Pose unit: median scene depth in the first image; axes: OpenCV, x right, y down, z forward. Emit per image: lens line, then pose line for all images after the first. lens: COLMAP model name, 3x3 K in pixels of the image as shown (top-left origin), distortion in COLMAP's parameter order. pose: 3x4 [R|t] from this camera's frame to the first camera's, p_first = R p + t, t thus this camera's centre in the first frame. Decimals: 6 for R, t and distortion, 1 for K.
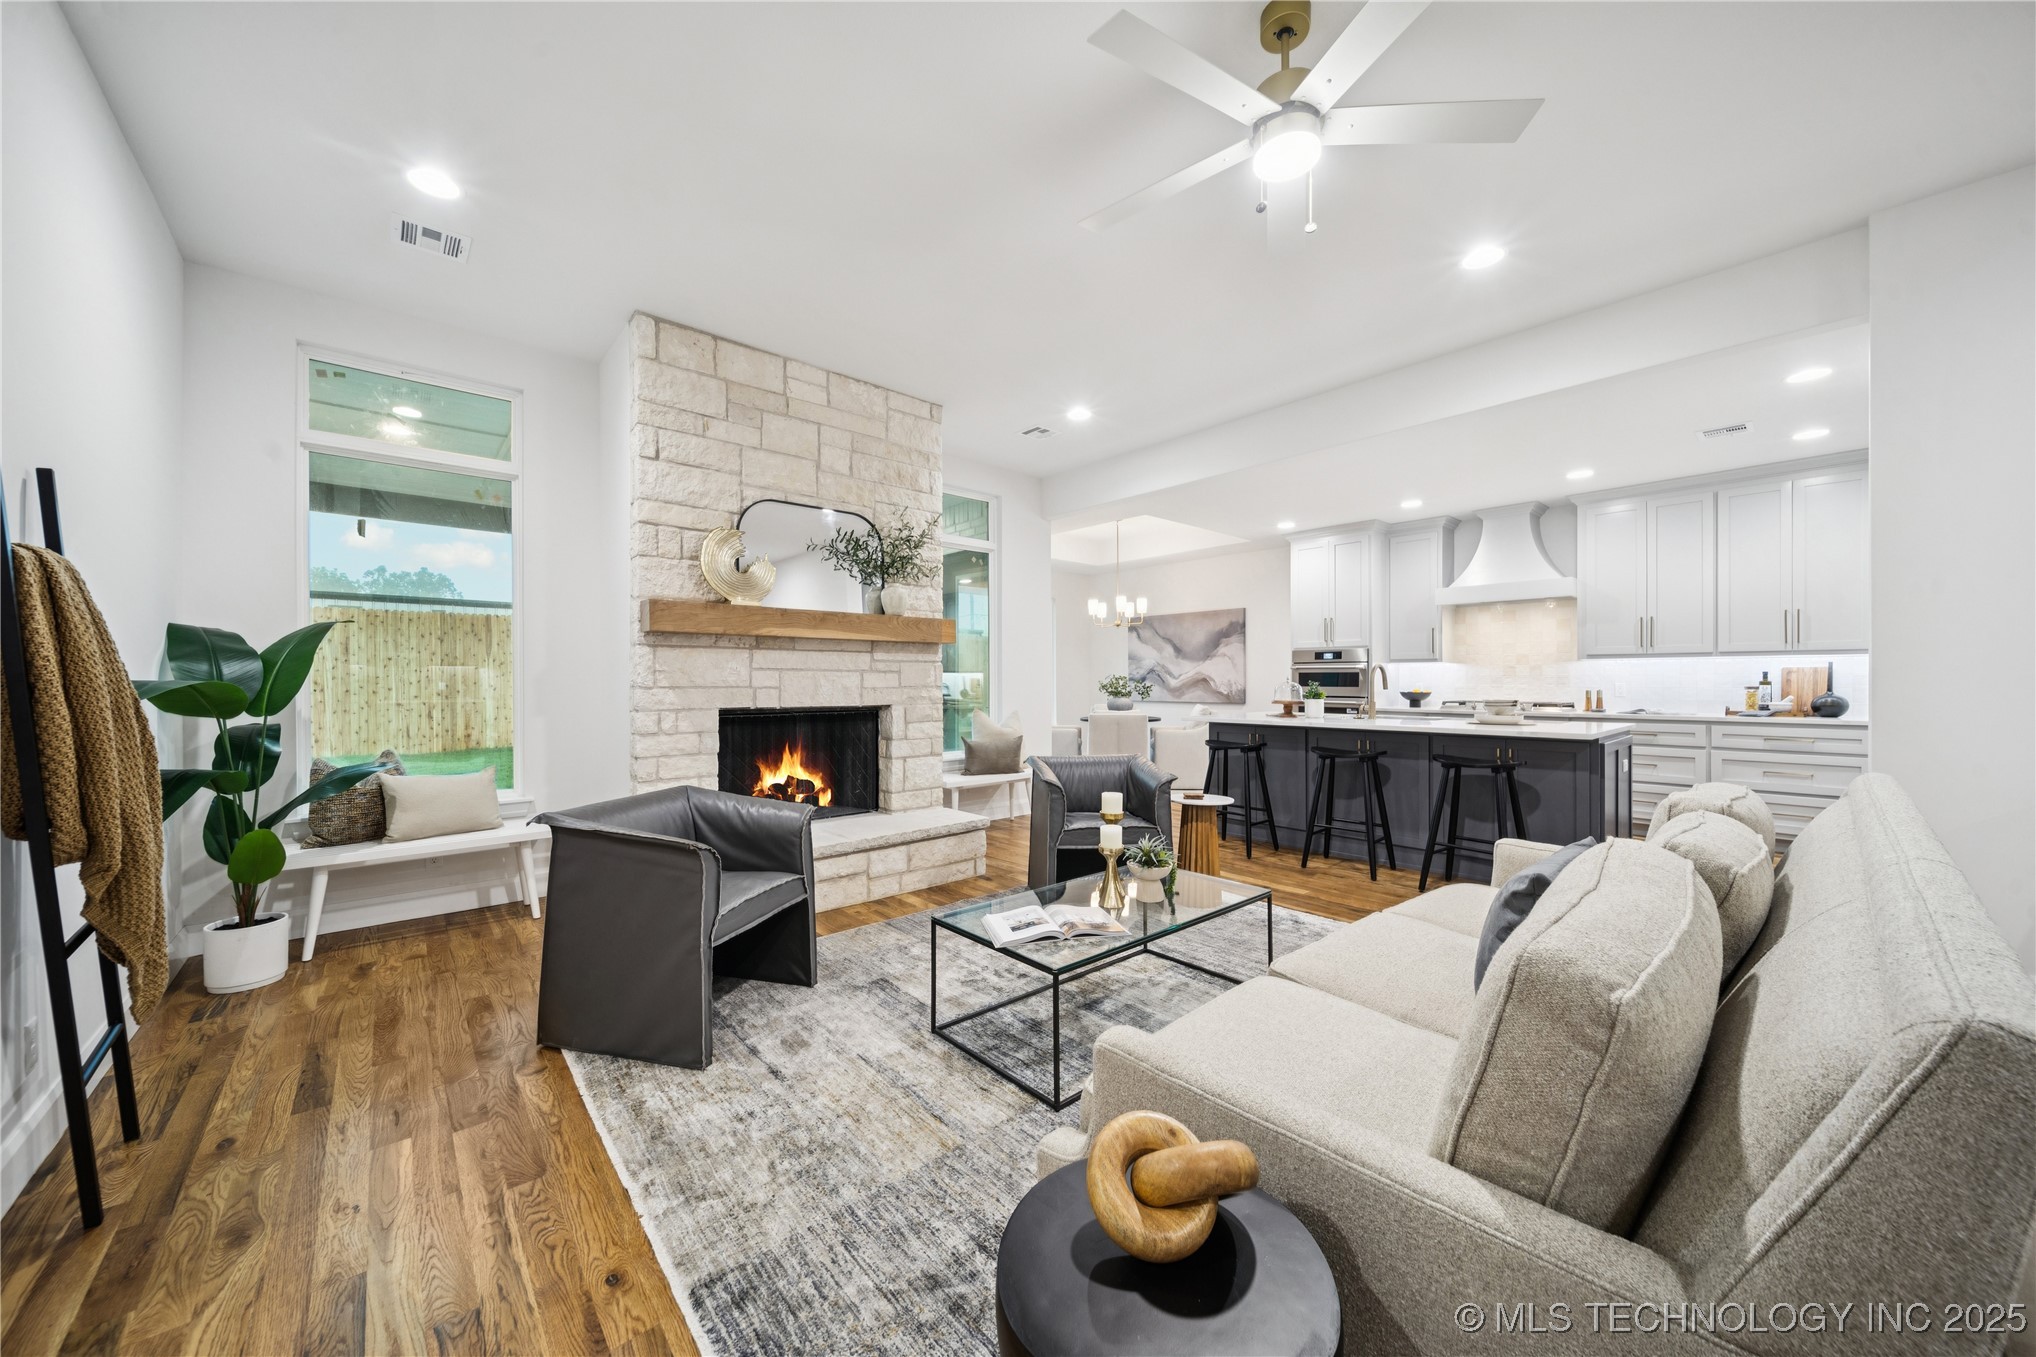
lens RADIAL K [[714.5, 0, 1016.5], [0, 714.5, 681.4], [0, 0, 1]] dist [0.000811, -0.001880]
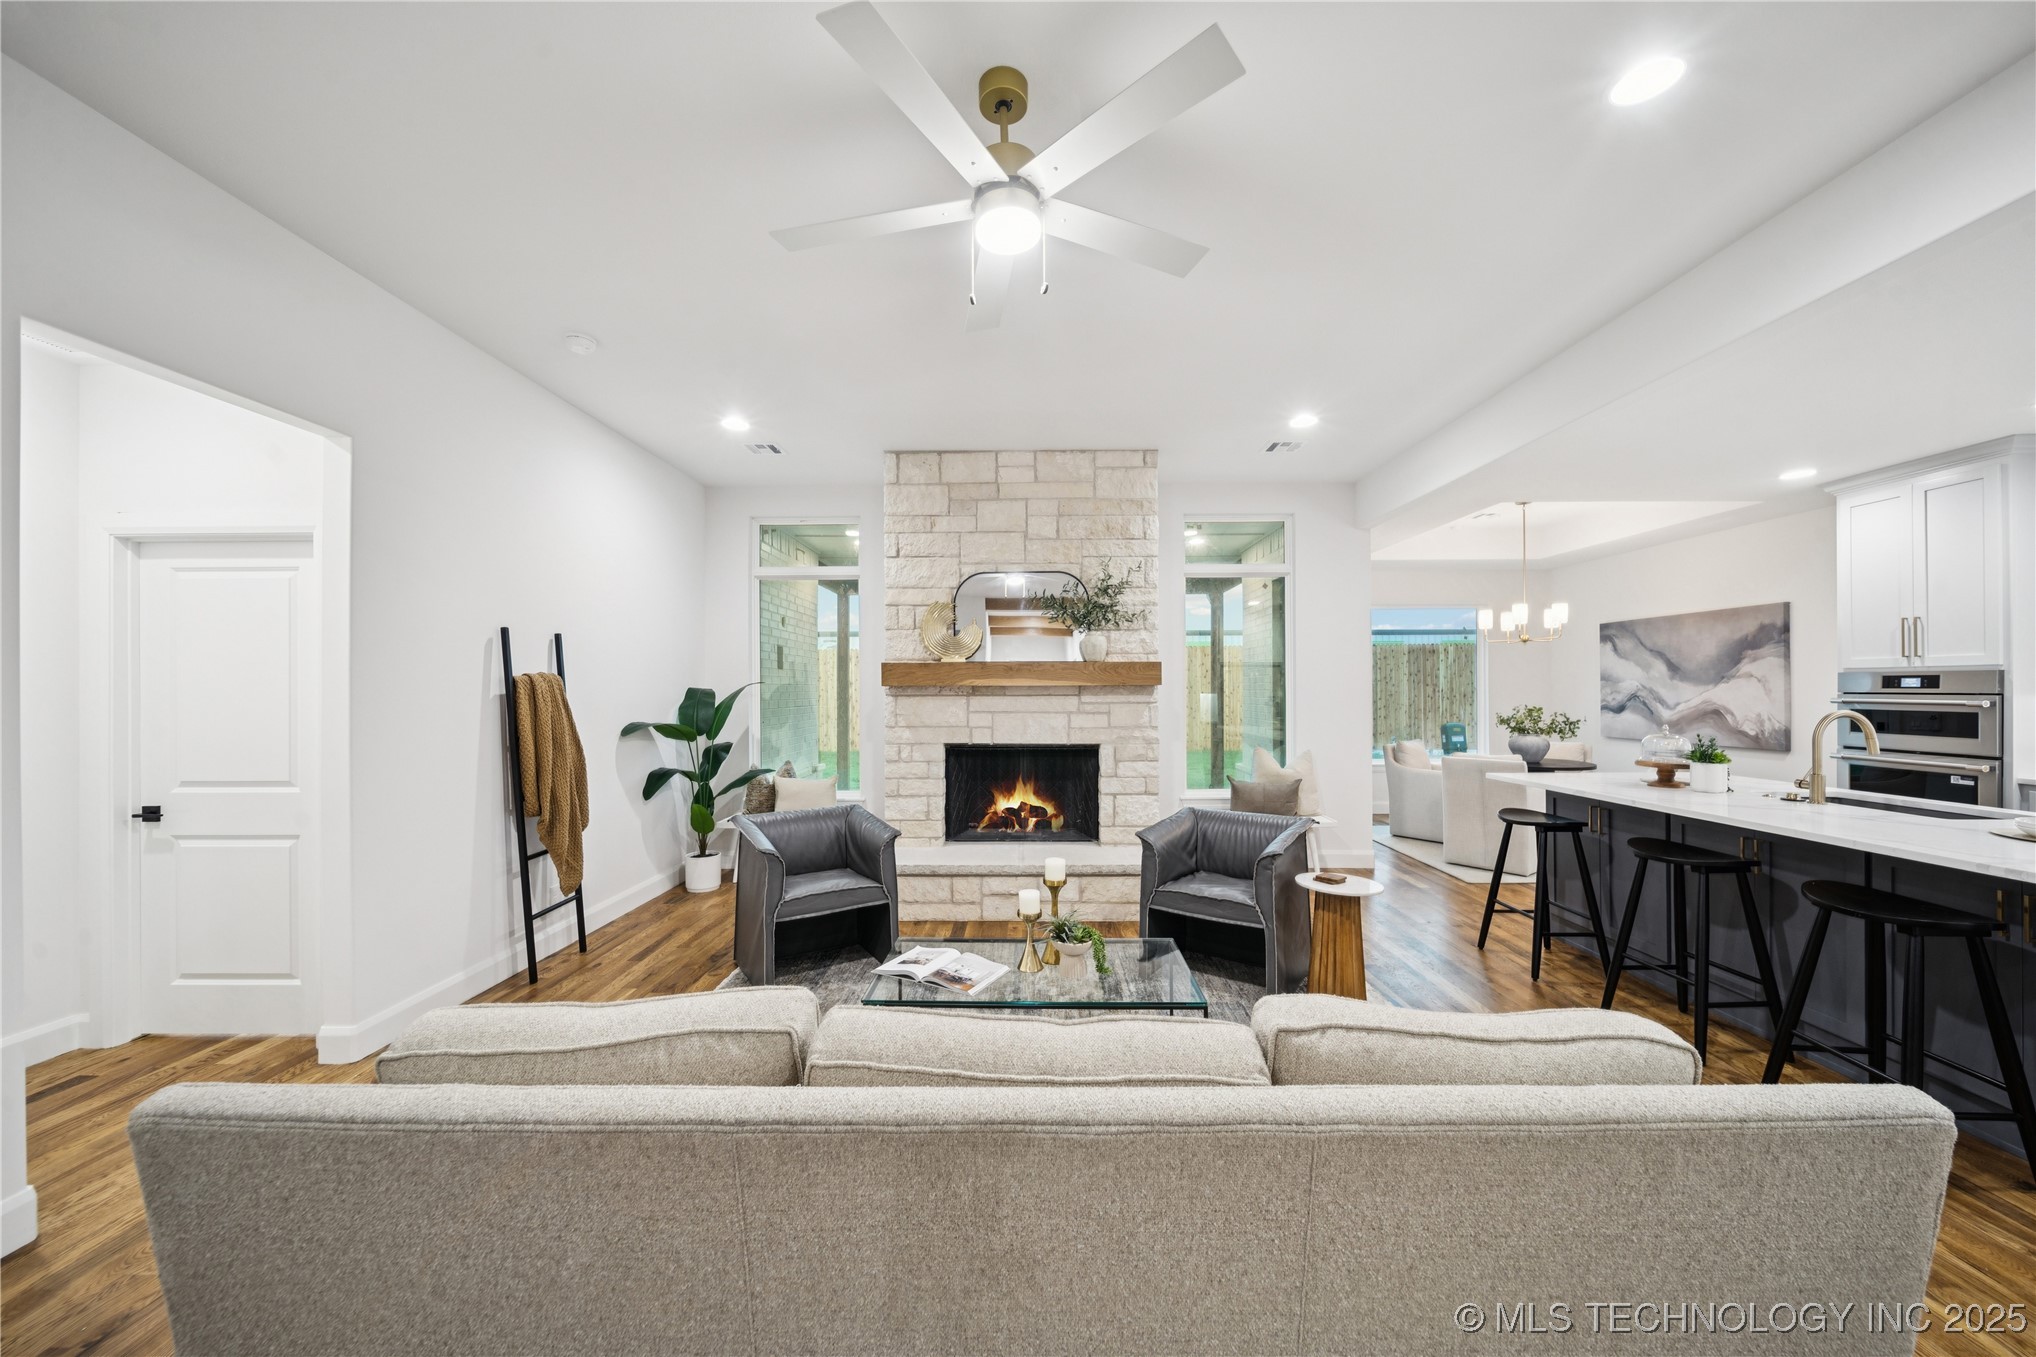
lens RADIAL K [[715.8, 0, 1021.0], [0, 715.8, 684.0], [0, 0, 1]] dist [0.001615, -0.002170]
pose [[0.741314, -0.005490, -0.671136, 0.563854], [0.001488, 0.999978, -0.006536, -0.061628], [0.671157, 0.003847, 0.741305, 0.156220]]
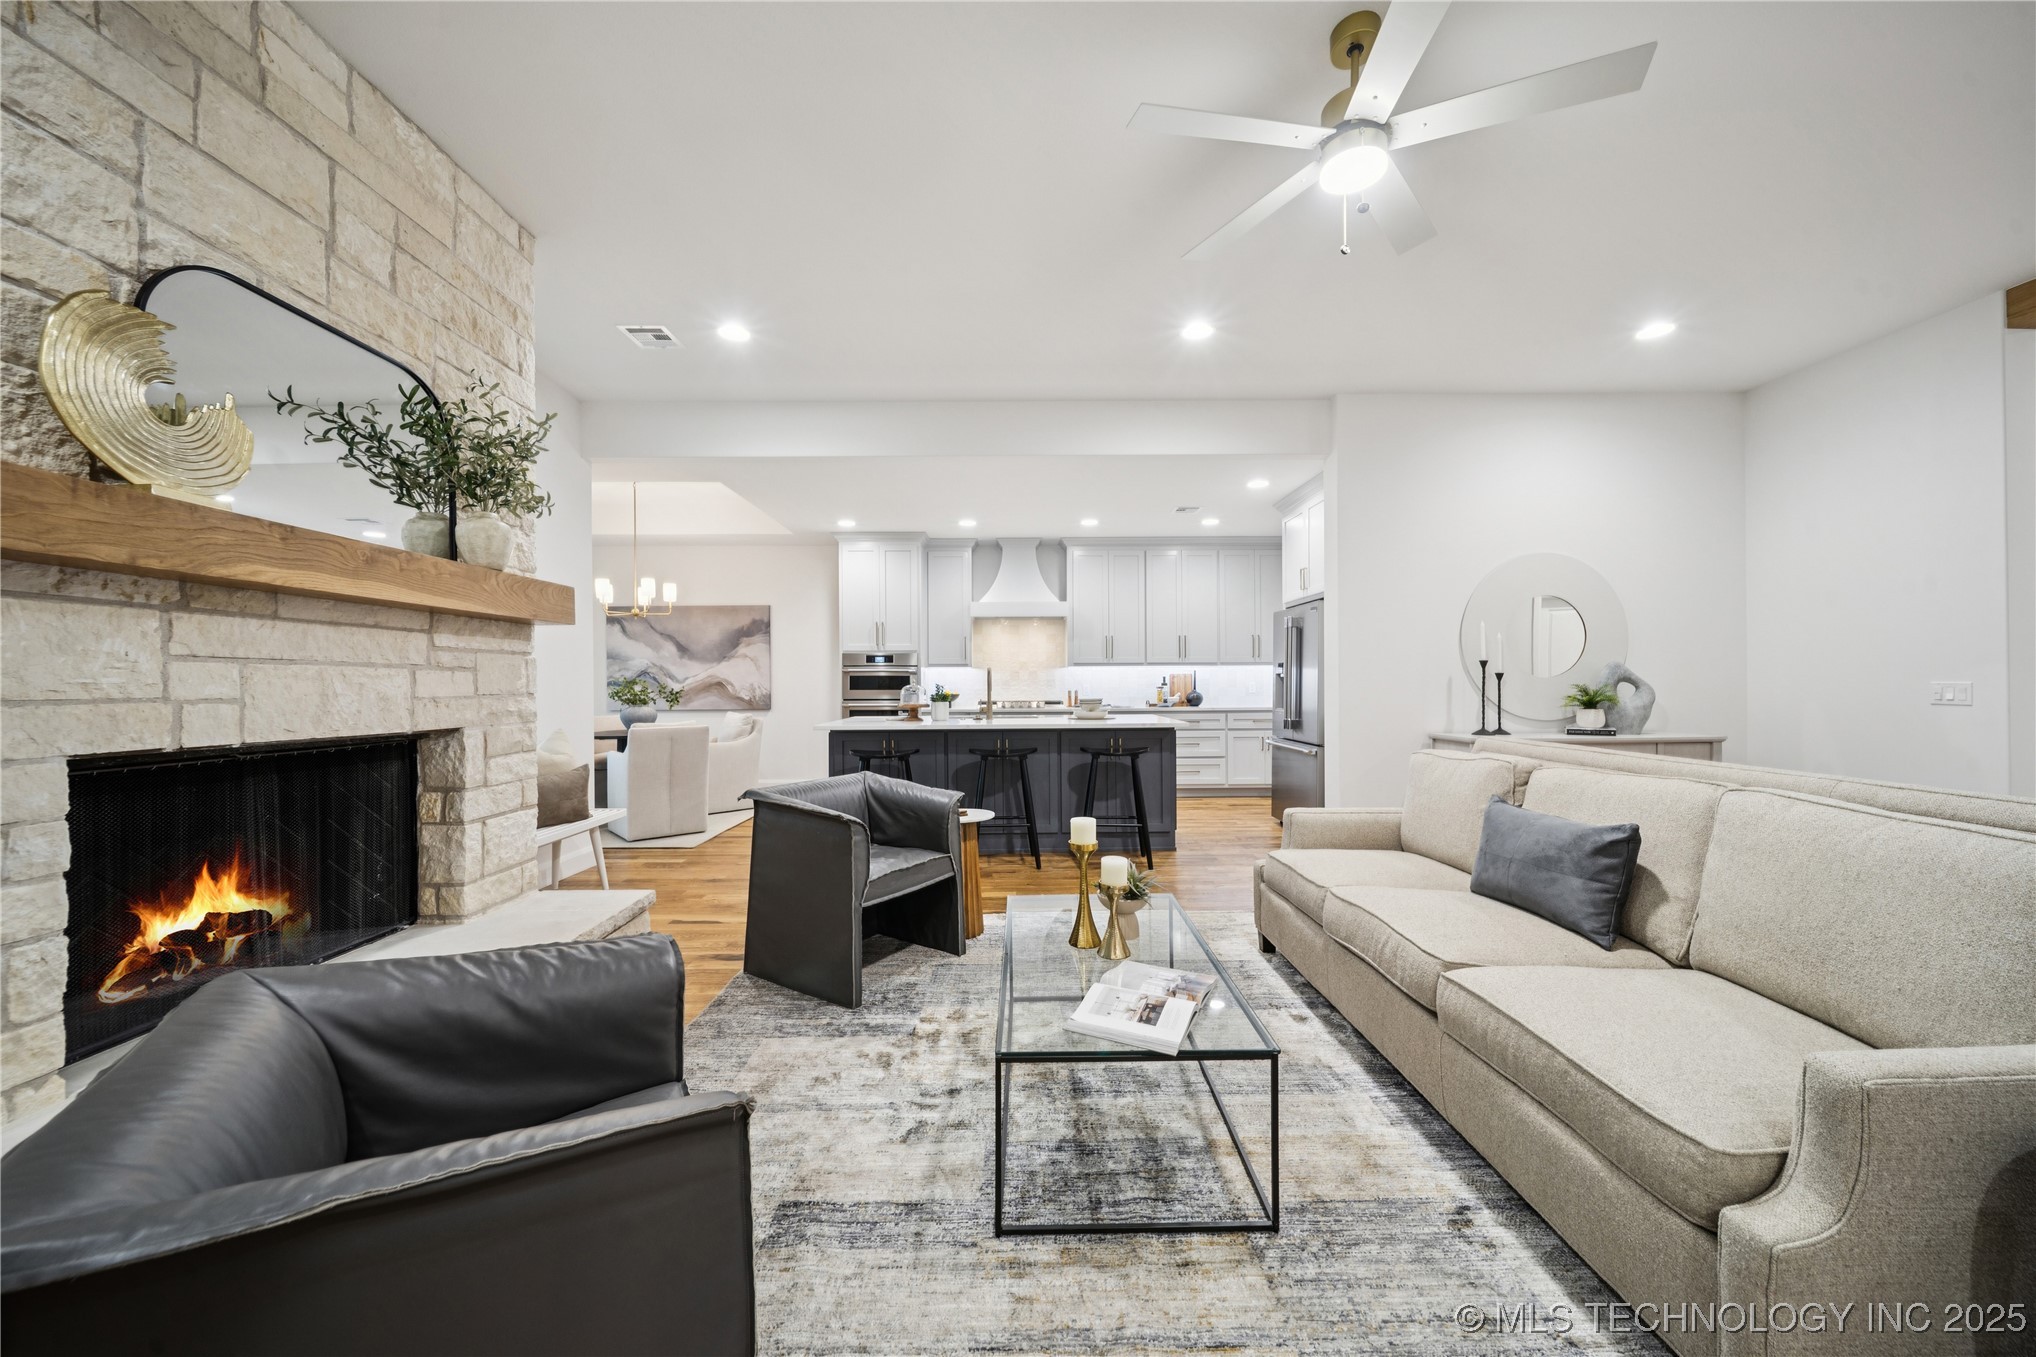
lens RADIAL K [[714.5, 0, 1016.5], [0, 714.5, 681.4], [0, 0, 1]] dist [0.000811, -0.001880]
pose [[0.656419, 0.000075, 0.754397, -0.386274], [0.005249, 0.999975, -0.004666, 0.001748], [-0.754379, 0.007022, 0.656402, 0.375339]]
